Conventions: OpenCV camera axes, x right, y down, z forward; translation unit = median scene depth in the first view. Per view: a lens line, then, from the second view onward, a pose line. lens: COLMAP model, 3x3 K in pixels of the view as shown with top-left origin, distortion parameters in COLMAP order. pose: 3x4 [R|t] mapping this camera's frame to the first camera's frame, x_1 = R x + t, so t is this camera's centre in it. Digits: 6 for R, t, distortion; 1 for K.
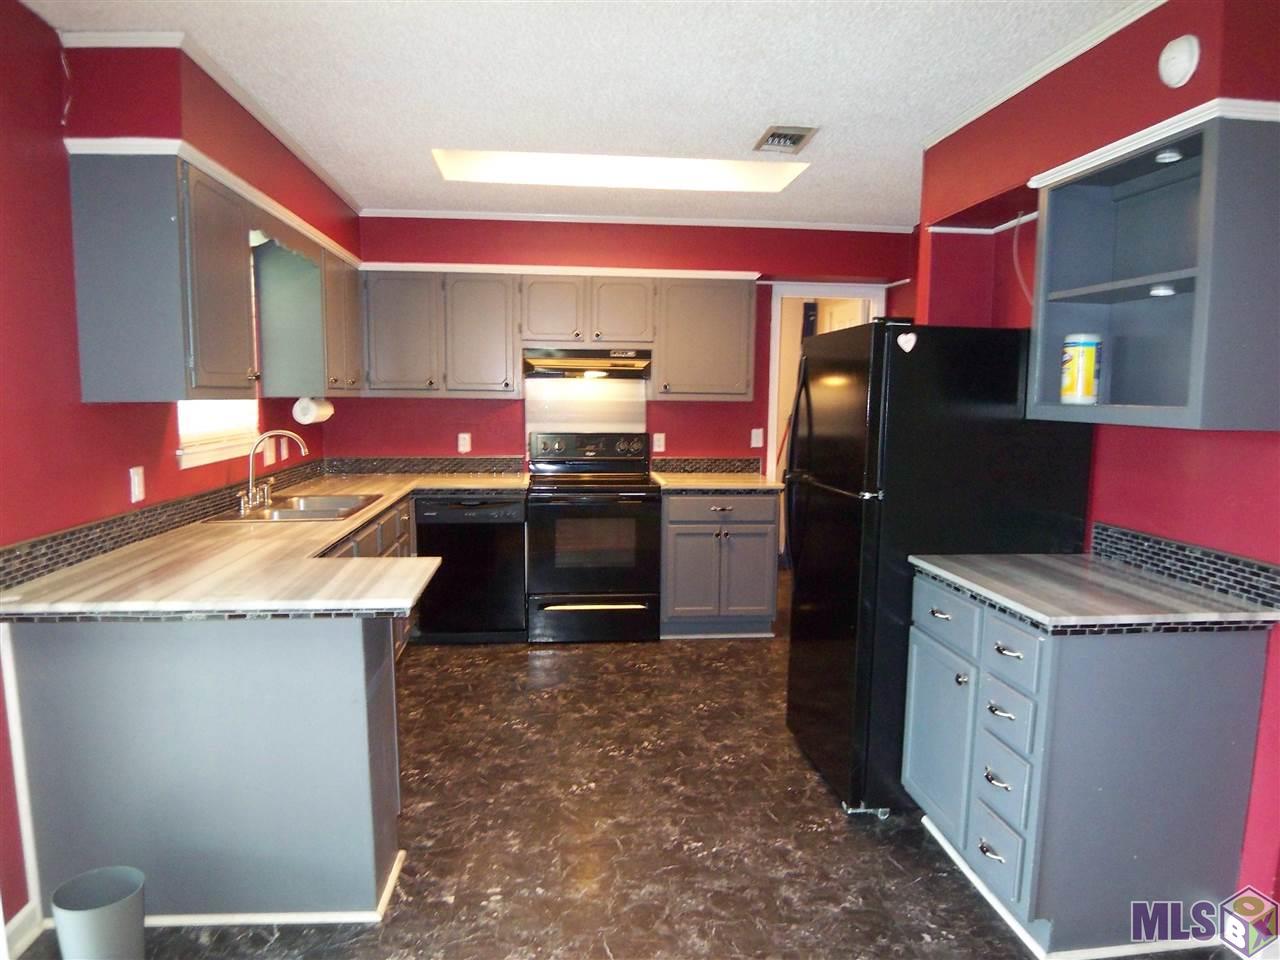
lens RADIAL K [[857.9, 0, 636.8], [0, 857.9, 495.0], [0, 0, 1]] dist [0.004163, -0.056340]
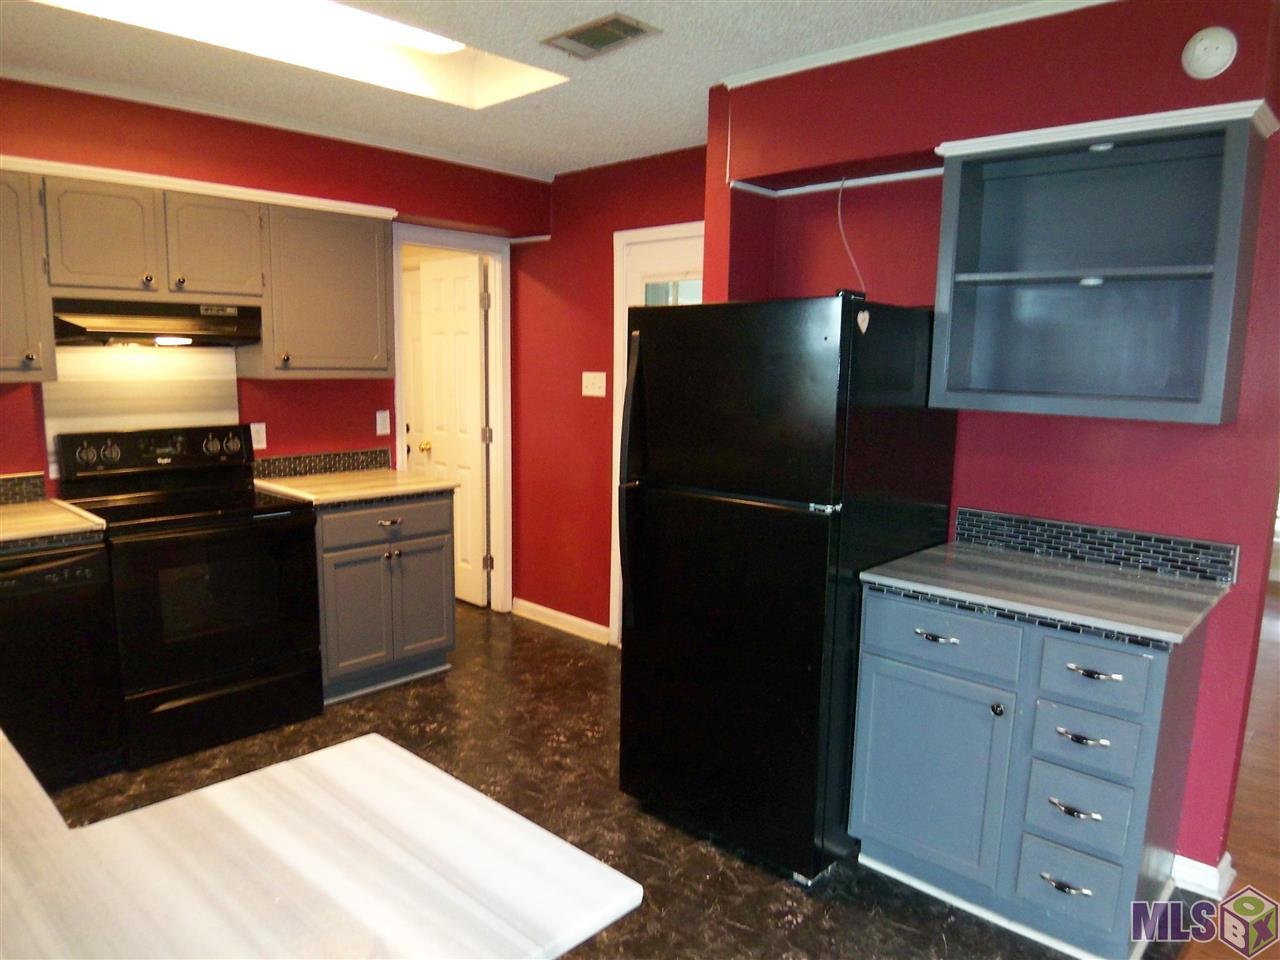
lens RADIAL K [[868.3, 0, 637.0], [0, 868.3, 497.0], [0, 0, 1]] dist [-0.001390, -0.055017]
pose [[0.758596, -0.102792, 0.643402, -0.292726], [0.070717, 0.994633, 0.075527, -0.062656], [-0.647712, -0.011795, 0.761794, 0.354499]]
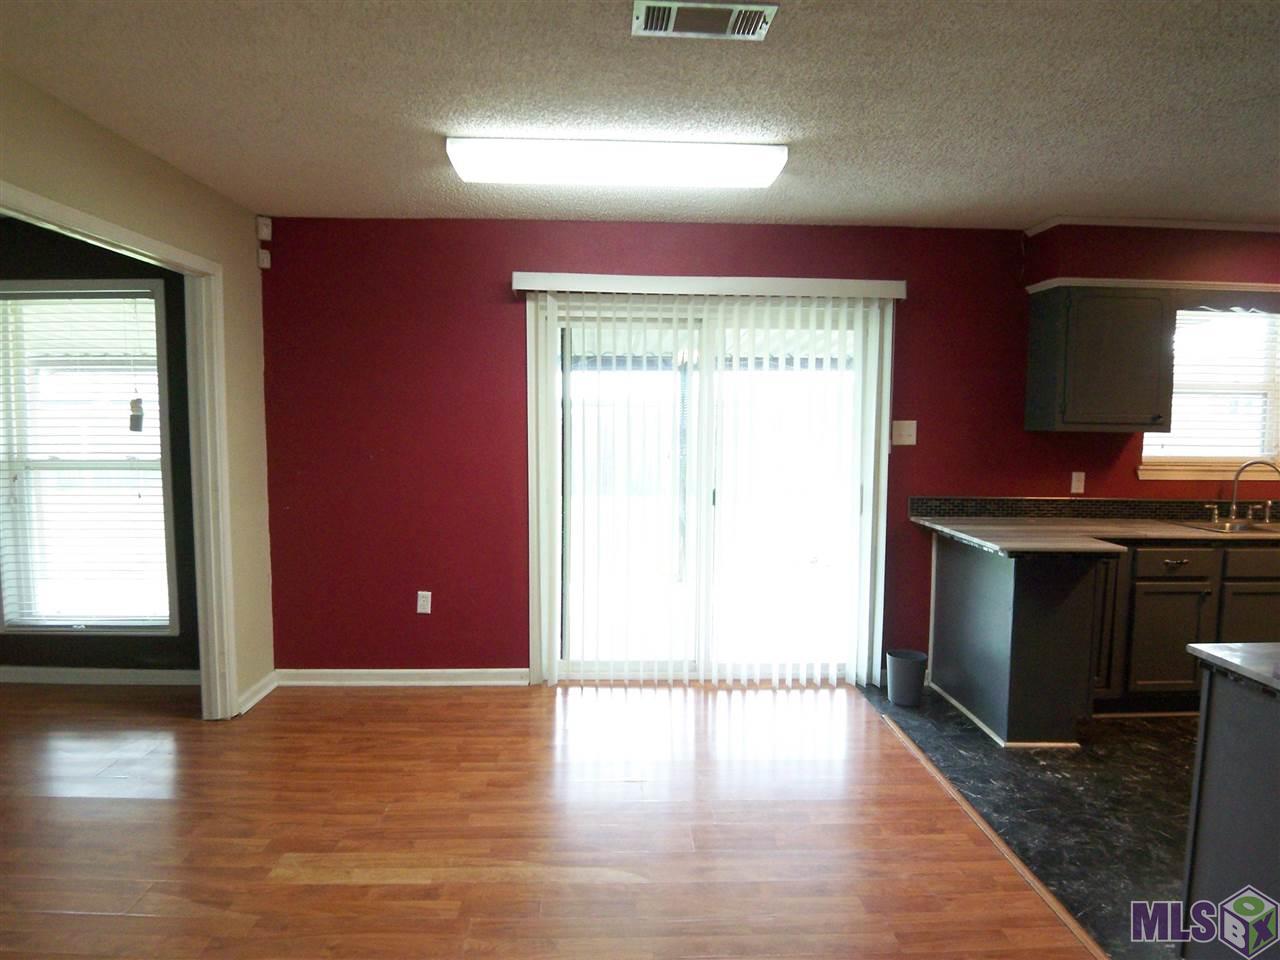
lens RADIAL K [[857.9, 0, 636.8], [0, 857.9, 495.0], [0, 0, 1]] dist [0.004163, -0.056340]
pose [[-0.063205, 0.080400, -0.994757, 0.809531], [-0.129296, 0.987690, 0.088044, -0.018579], [0.989590, 0.134183, -0.052032, 0.198899]]
